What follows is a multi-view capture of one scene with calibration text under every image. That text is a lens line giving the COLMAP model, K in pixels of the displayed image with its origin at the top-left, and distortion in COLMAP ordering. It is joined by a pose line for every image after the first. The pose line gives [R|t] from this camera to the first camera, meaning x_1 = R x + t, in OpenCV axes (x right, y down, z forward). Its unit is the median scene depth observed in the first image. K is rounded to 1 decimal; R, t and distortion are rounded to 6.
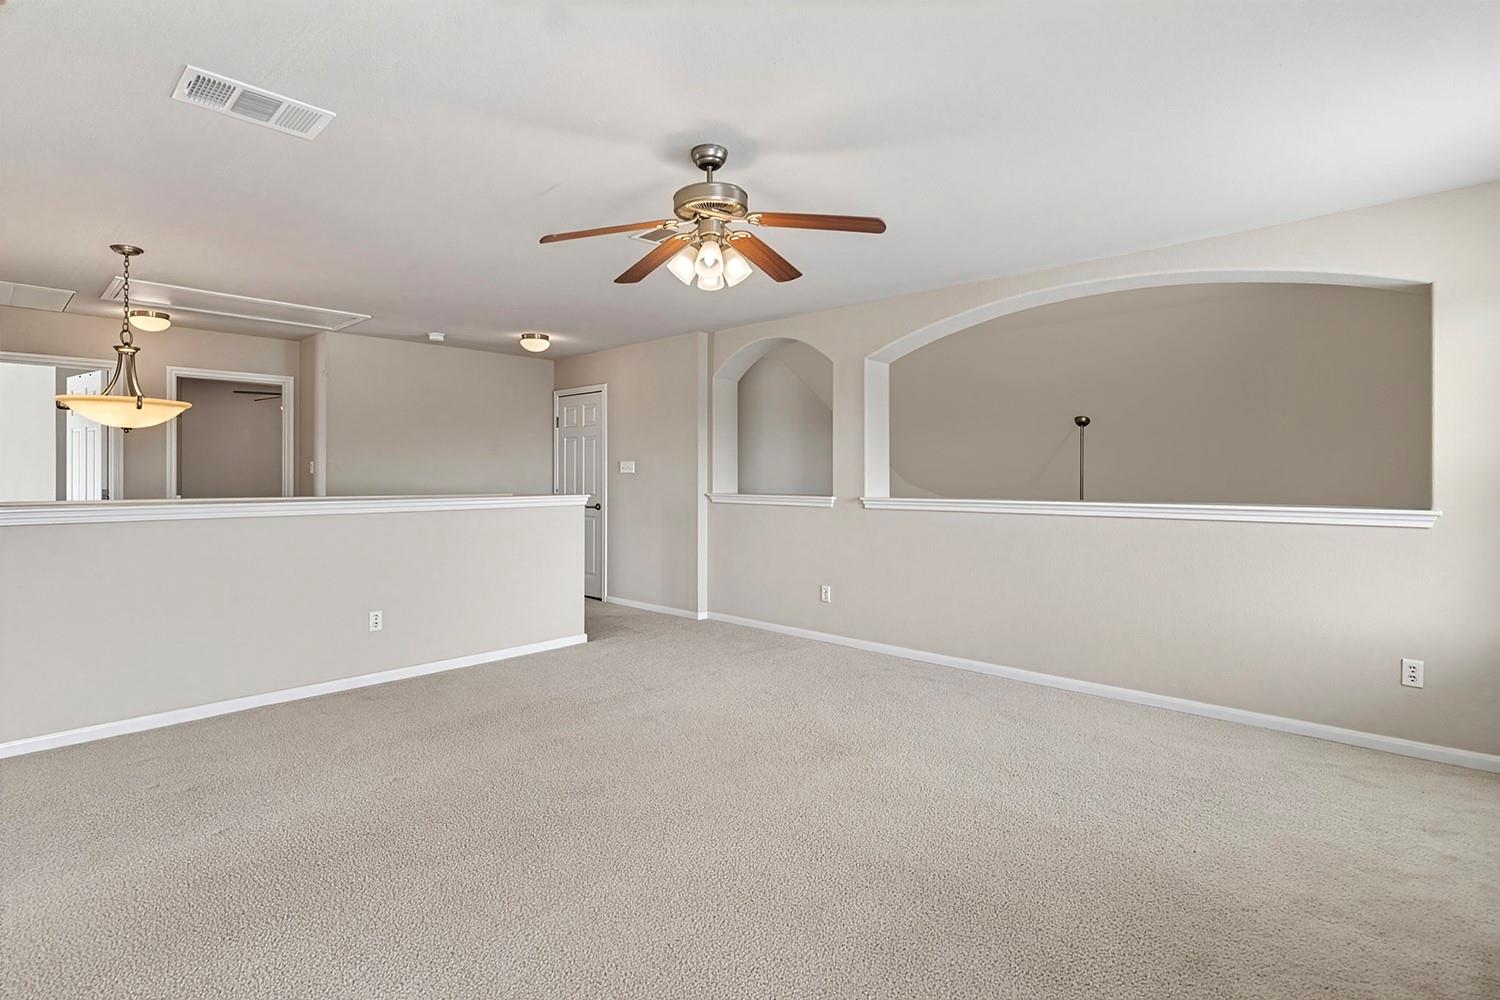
lens RADIAL K [[719.4, 0, 757.6], [0, 719.4, 485.0], [0, 0, 1]] dist [0.022228, -0.000206]
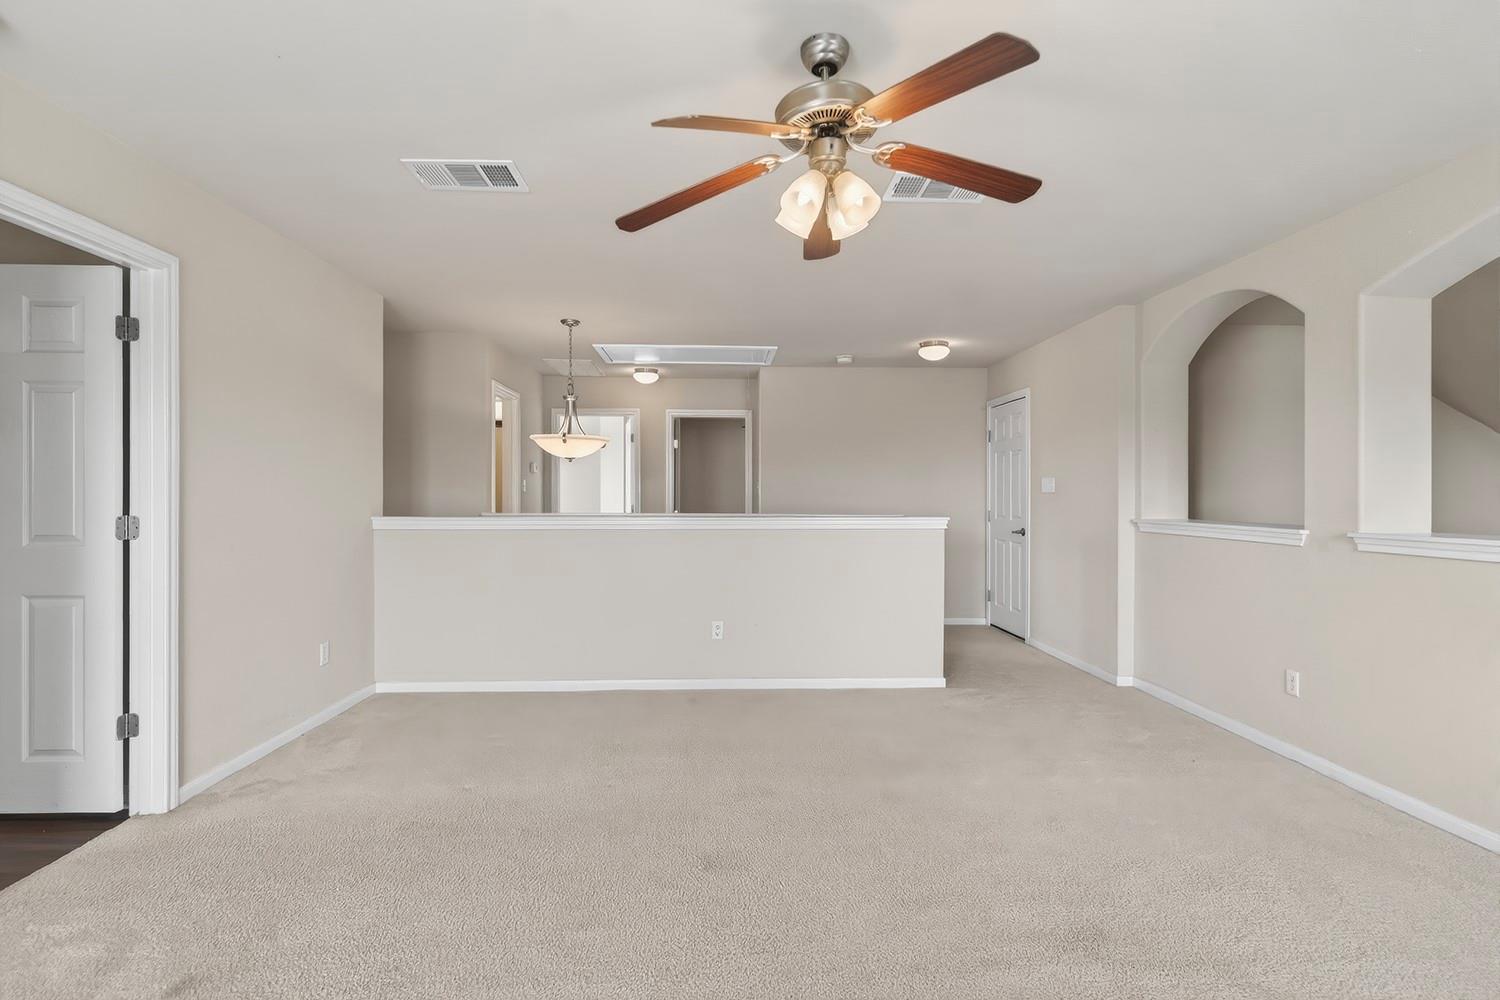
lens RADIAL K [[719.4, 0, 748.5], [0, 719.4, 505.2], [0, 0, 1]] dist [0.022228, -0.000206]
pose [[0.719902, 0.011107, -0.693987, 0.167104], [-0.011750, 0.999924, 0.003814, -0.001346], [0.693977, 0.005409, 0.719977, 0.181393]]
